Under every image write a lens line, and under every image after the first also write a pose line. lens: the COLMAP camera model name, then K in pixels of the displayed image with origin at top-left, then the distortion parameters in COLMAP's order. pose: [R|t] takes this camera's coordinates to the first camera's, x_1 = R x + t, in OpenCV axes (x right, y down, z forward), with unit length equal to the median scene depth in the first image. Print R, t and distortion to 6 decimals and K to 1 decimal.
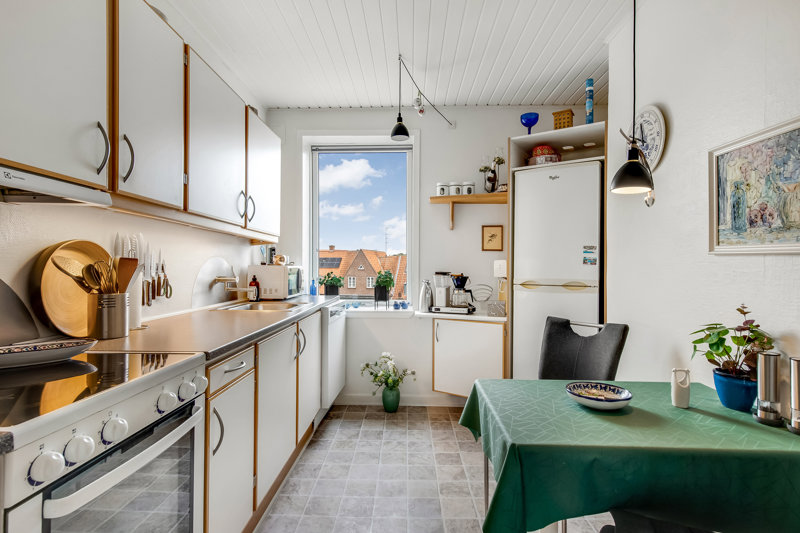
lens RADIAL K [[414.5, 0, 400.0], [0, 414.5, 266.5], [0, 0, 1]] dist [-0.000147, -0.000042]
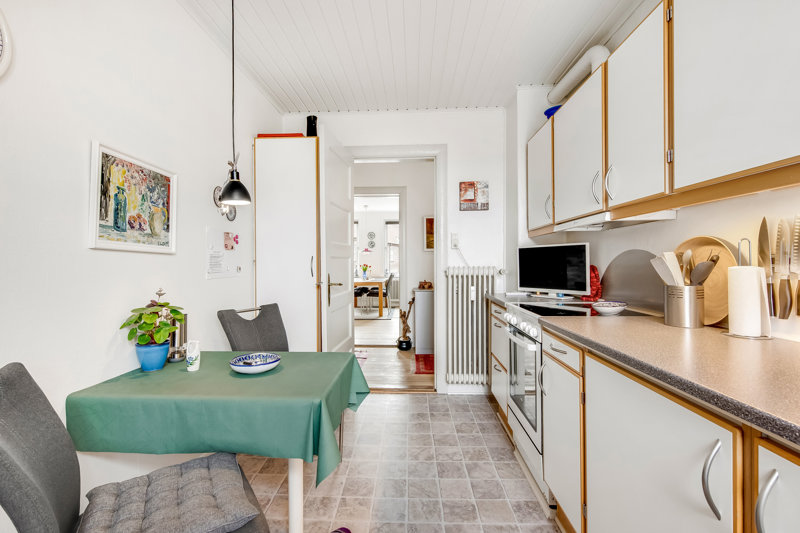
lens RADIAL K [[357.5, 0, 400.0], [0, 357.5, 266.5], [0, 0, 1]] dist [0.001634, 0.000416]
pose [[-0.999919, -0.003324, 0.012255, 0.028870], [-0.003248, 0.999975, 0.006222, 0.007413], [-0.012276, 0.006182, -0.999906, 2.002192]]
